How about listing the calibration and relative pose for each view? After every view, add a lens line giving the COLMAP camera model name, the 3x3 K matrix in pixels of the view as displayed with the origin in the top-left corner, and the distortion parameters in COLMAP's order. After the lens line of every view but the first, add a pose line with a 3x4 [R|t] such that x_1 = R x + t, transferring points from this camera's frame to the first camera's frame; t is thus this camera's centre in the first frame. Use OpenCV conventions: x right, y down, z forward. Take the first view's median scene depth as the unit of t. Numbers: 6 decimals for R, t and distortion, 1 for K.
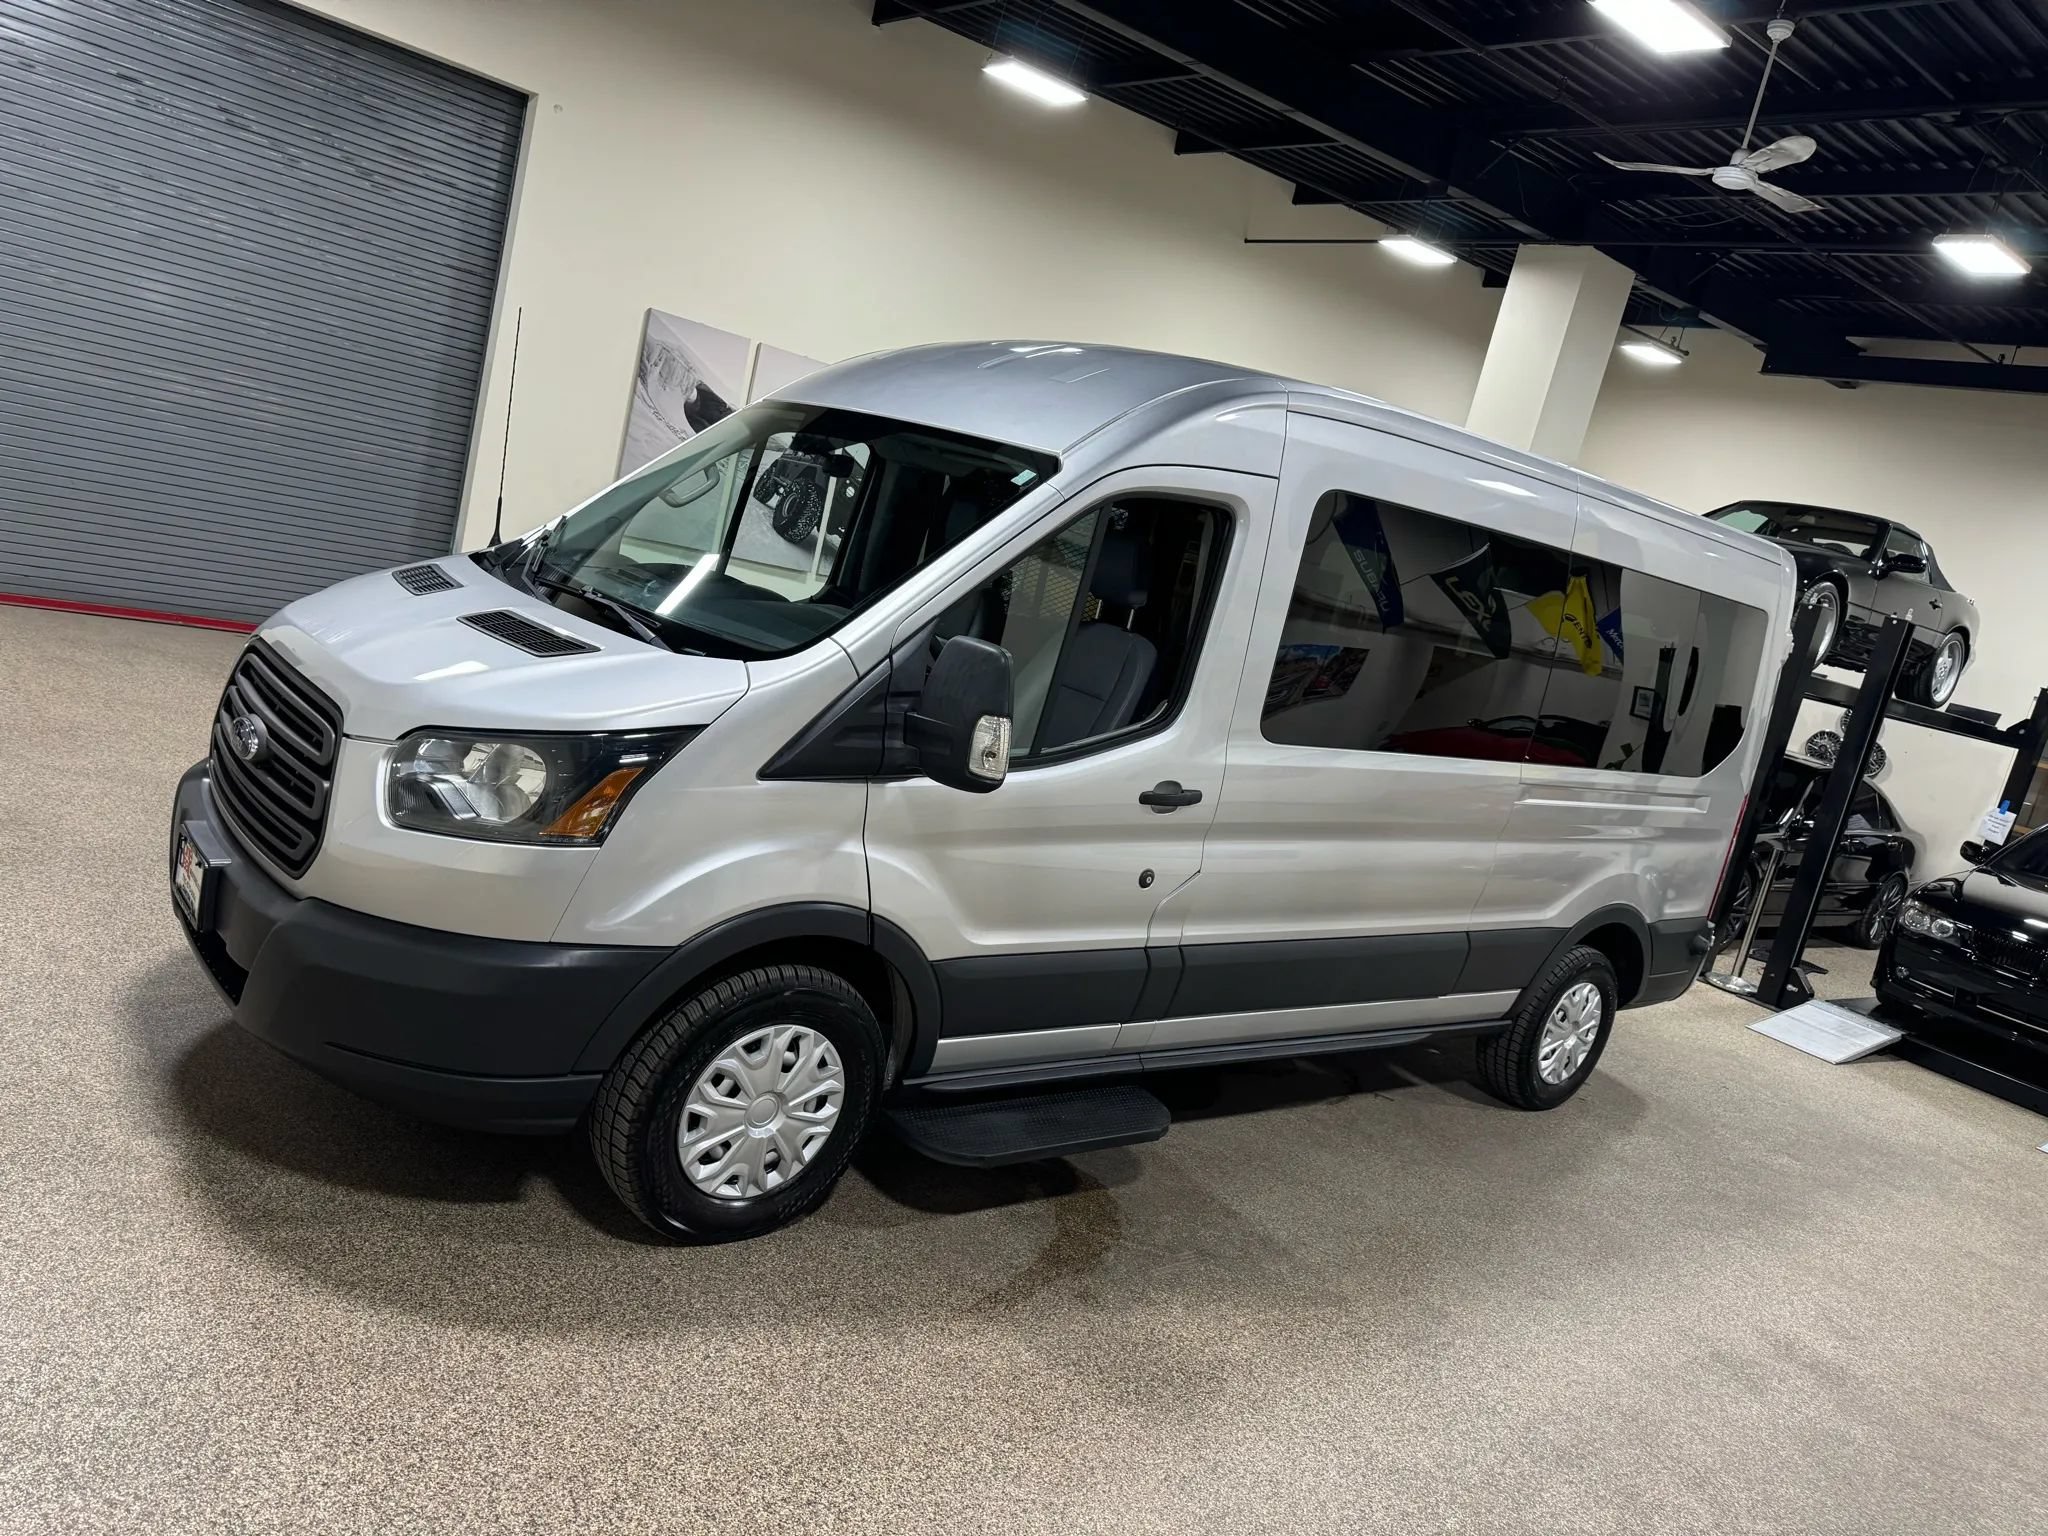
lens RADIAL K [[1455.3, 0, 1026.4], [0, 1455.3, 776.4], [0, 0, 1]] dist [0.027717, -0.032046]
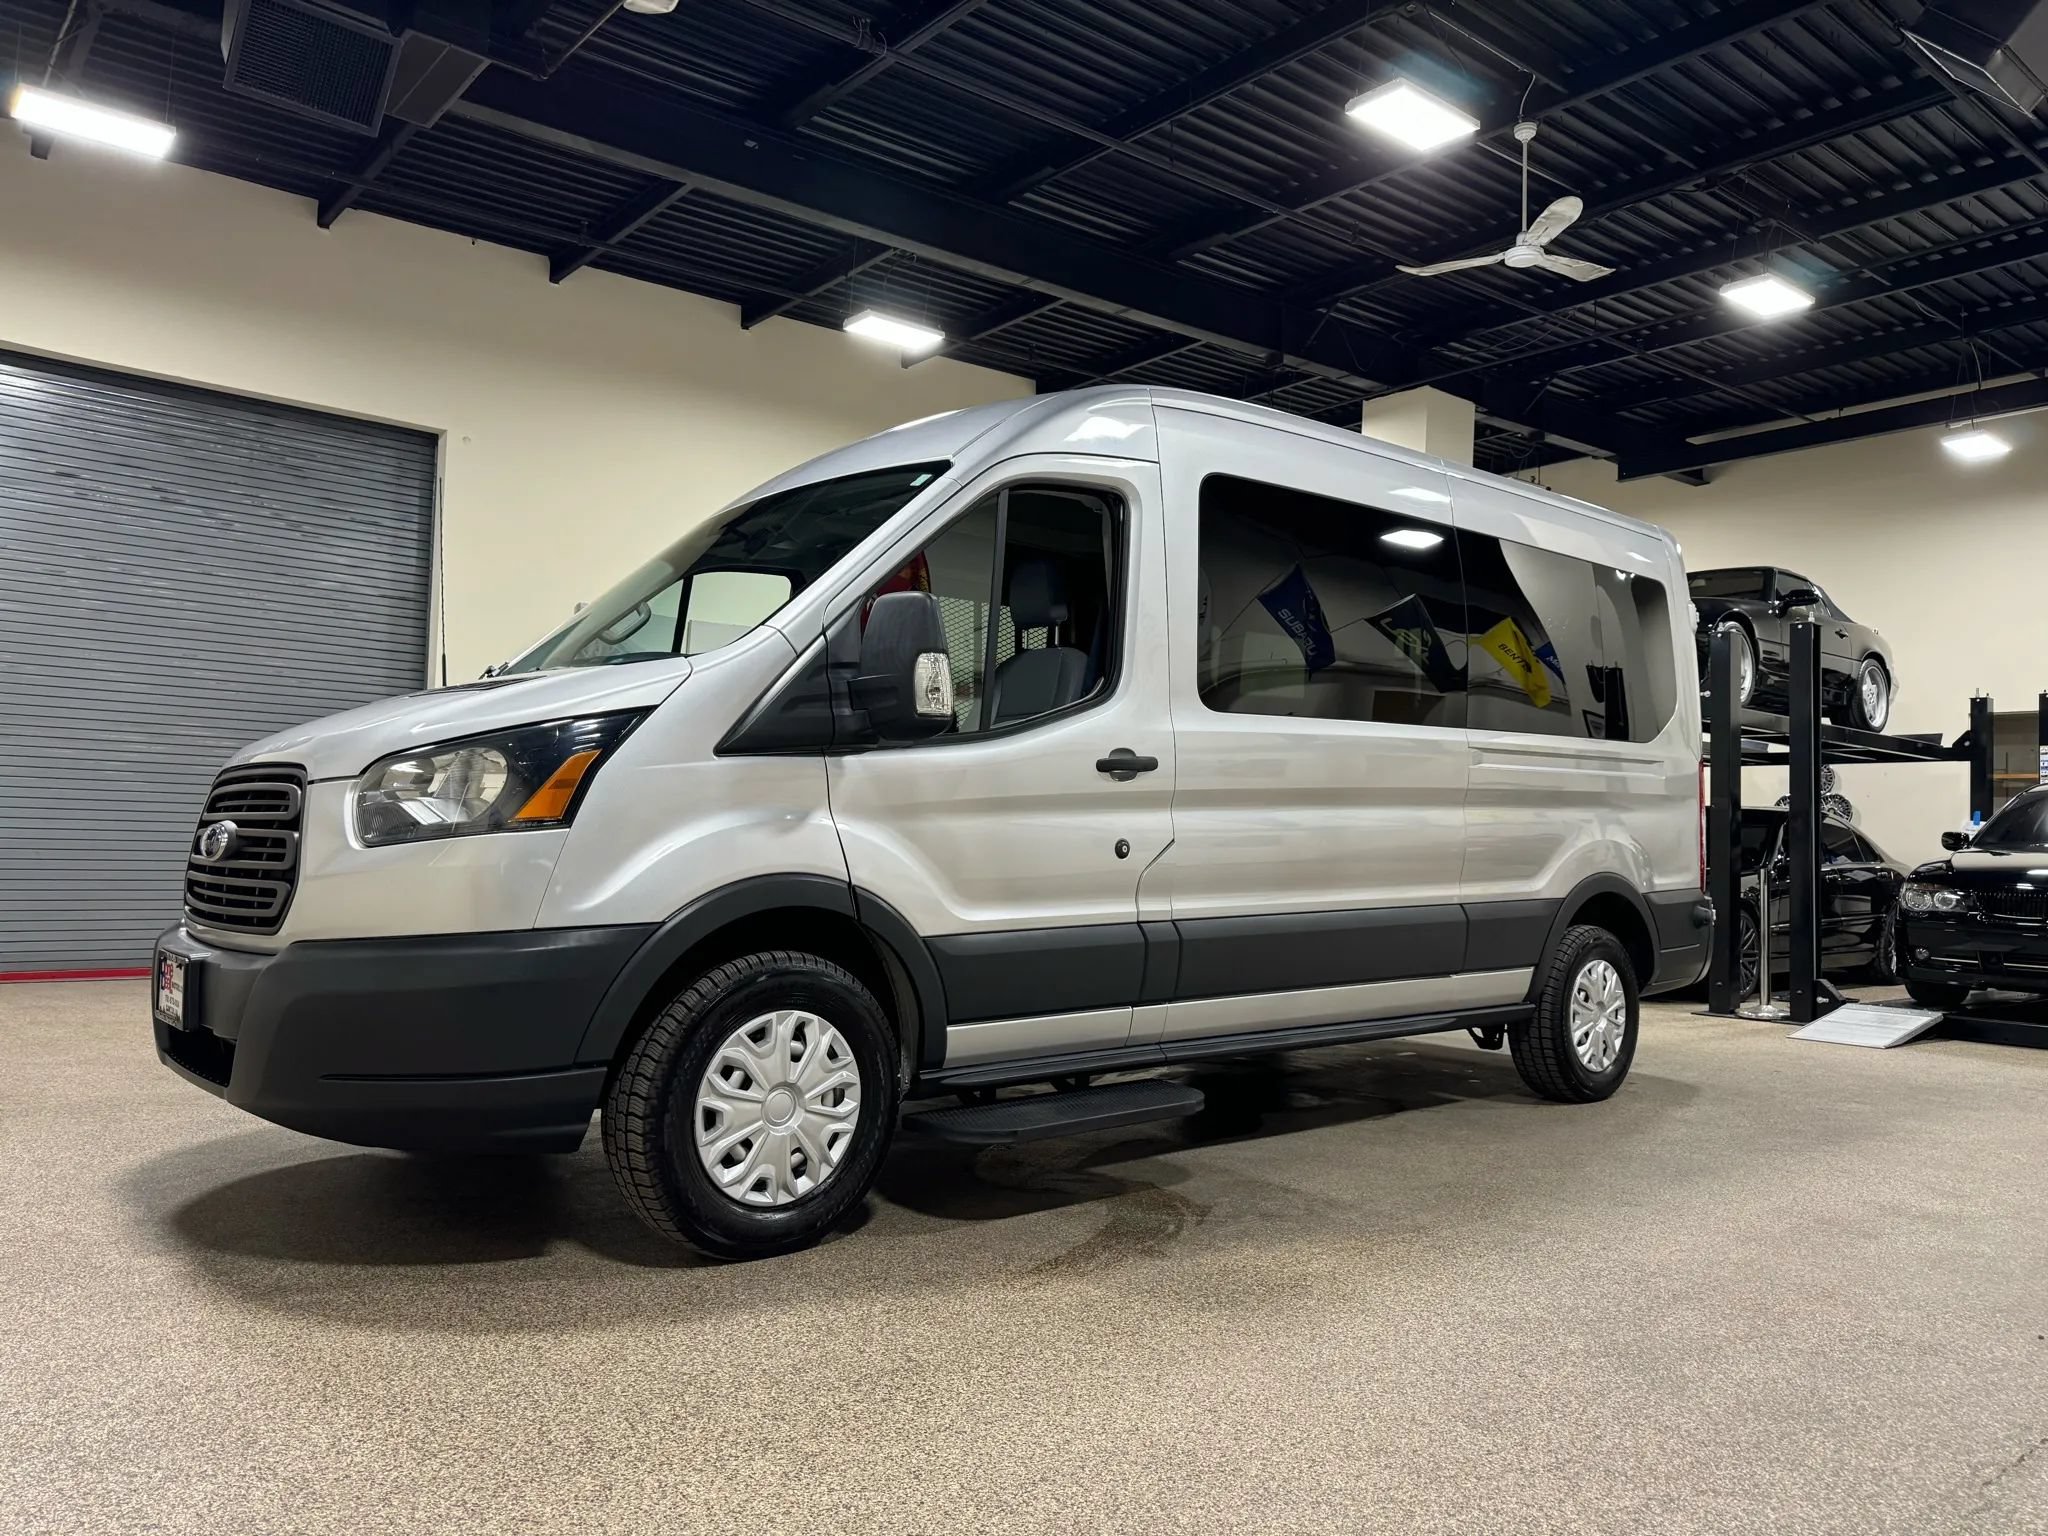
lens RADIAL K [[1455.3, 0, 1024.5], [0, 1455.3, 766.8], [0, 0, 1]] dist [0.027717, -0.032046]
pose [[0.978210, -0.204631, 0.035099, -0.007332], [0.207313, 0.953533, -0.218622, 0.220187], [0.011269, 0.221135, 0.975178, 0.002422]]
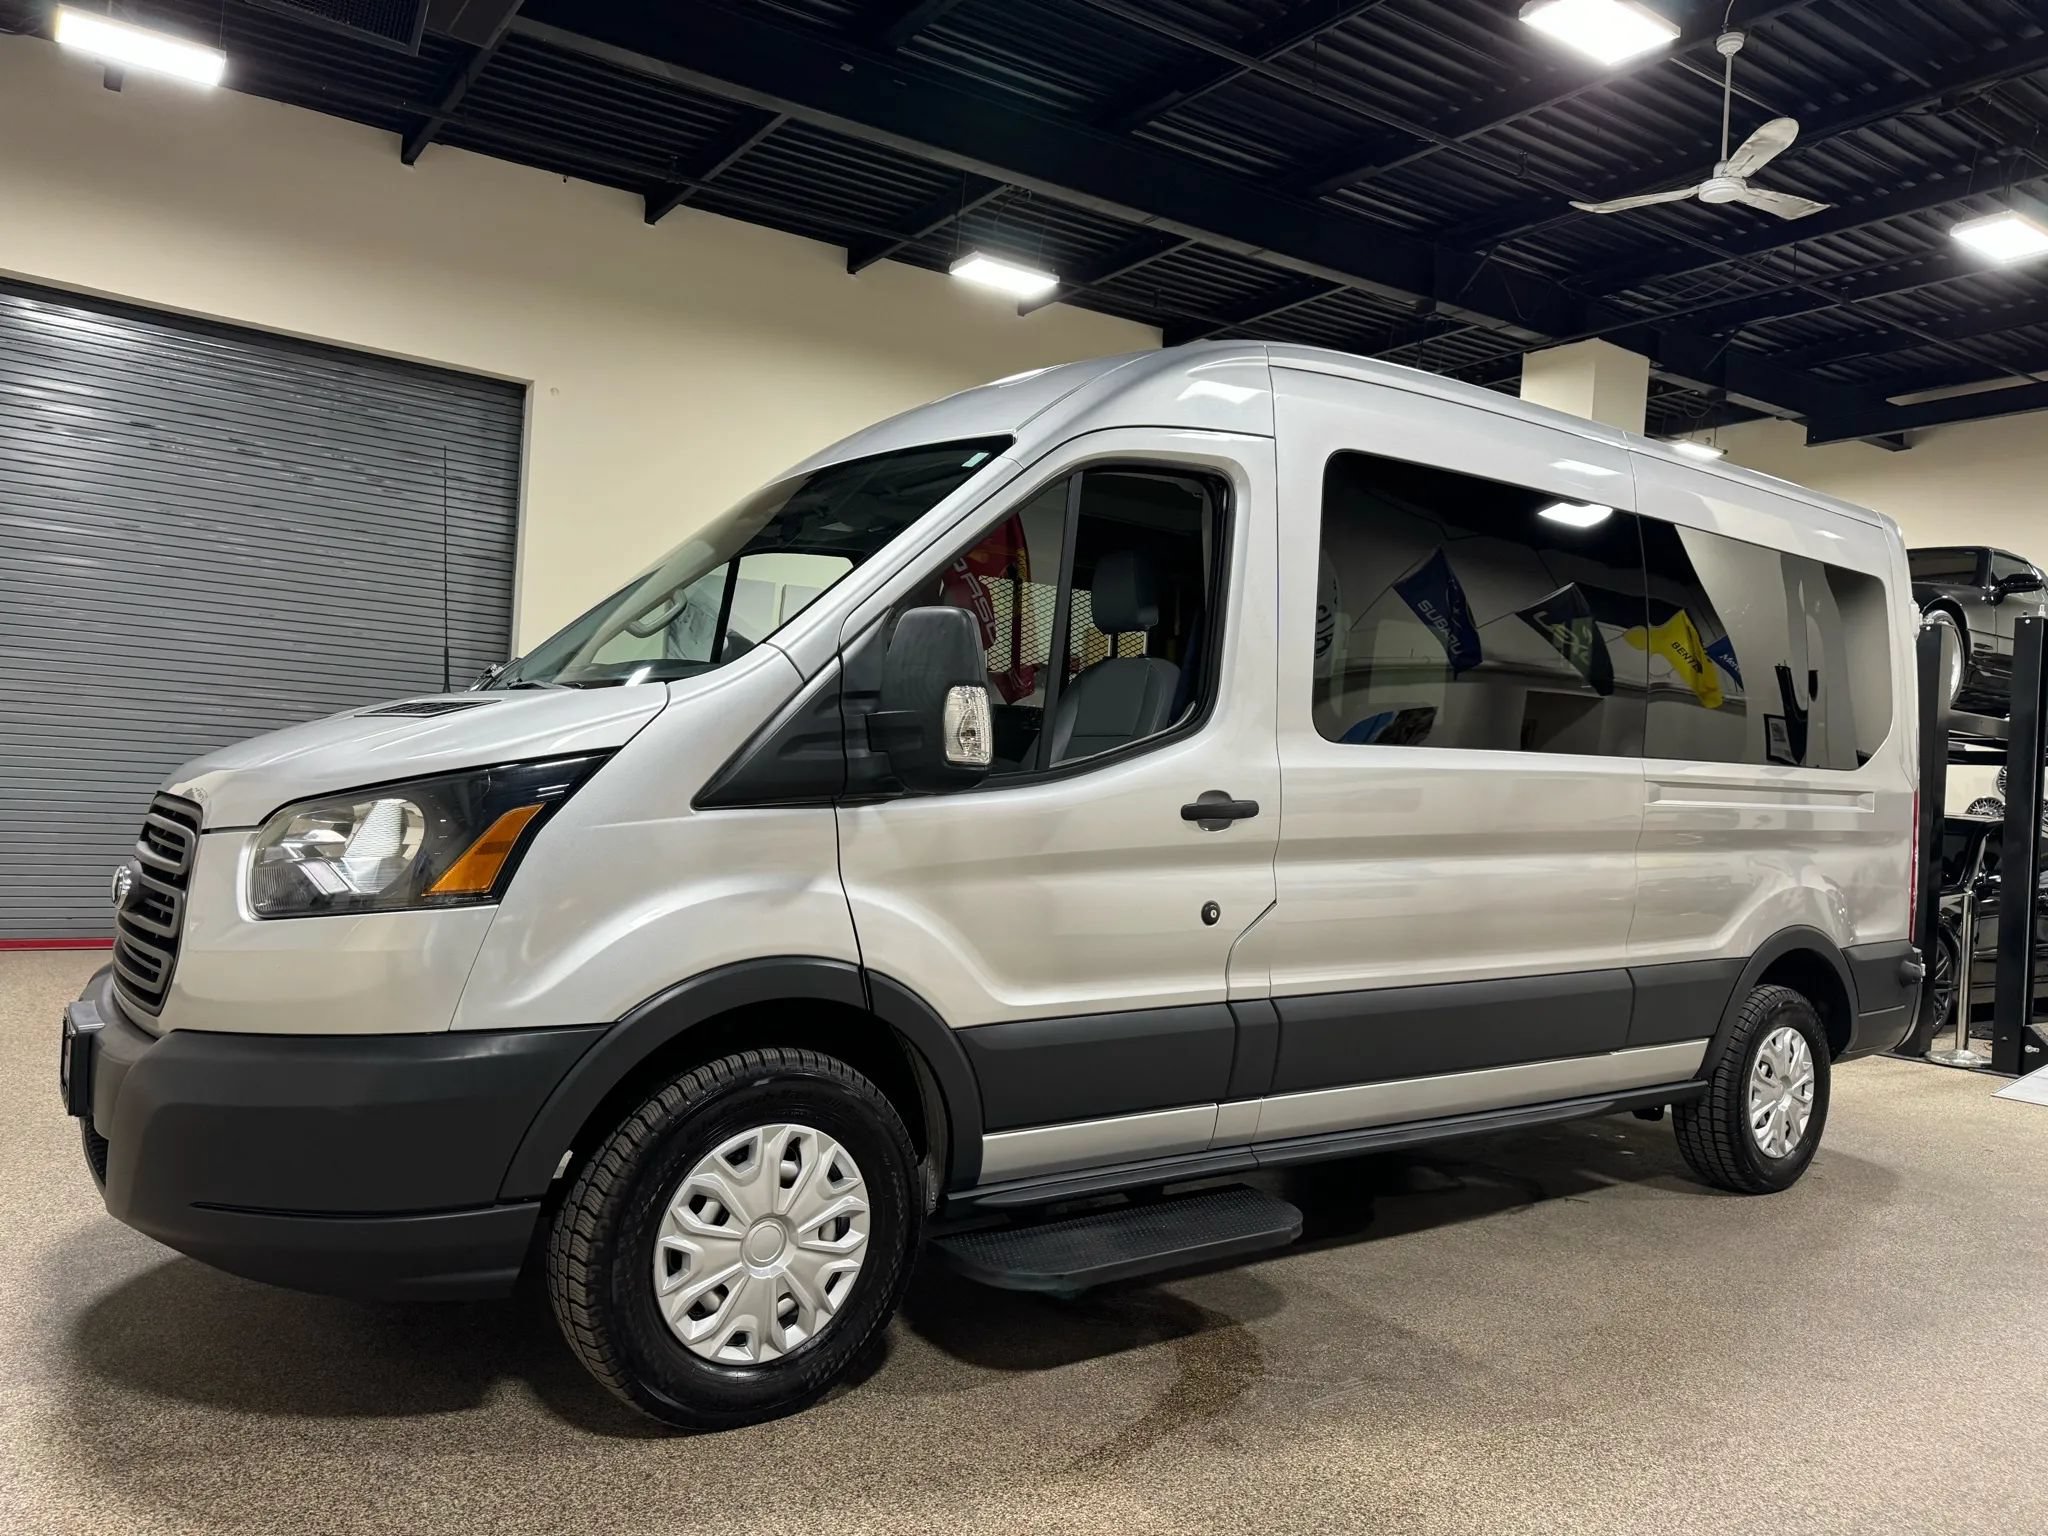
lens RADIAL K [[1455.3, 0, 1030.4], [0, 1455.3, 775.3], [0, 0, 1]] dist [0.027717, -0.032046]
pose [[0.982907, -0.175824, -0.054595, 0.040491], [0.162064, 0.967010, -0.196538, 0.138951], [0.087350, 0.184330, 0.978975, 0.162603]]
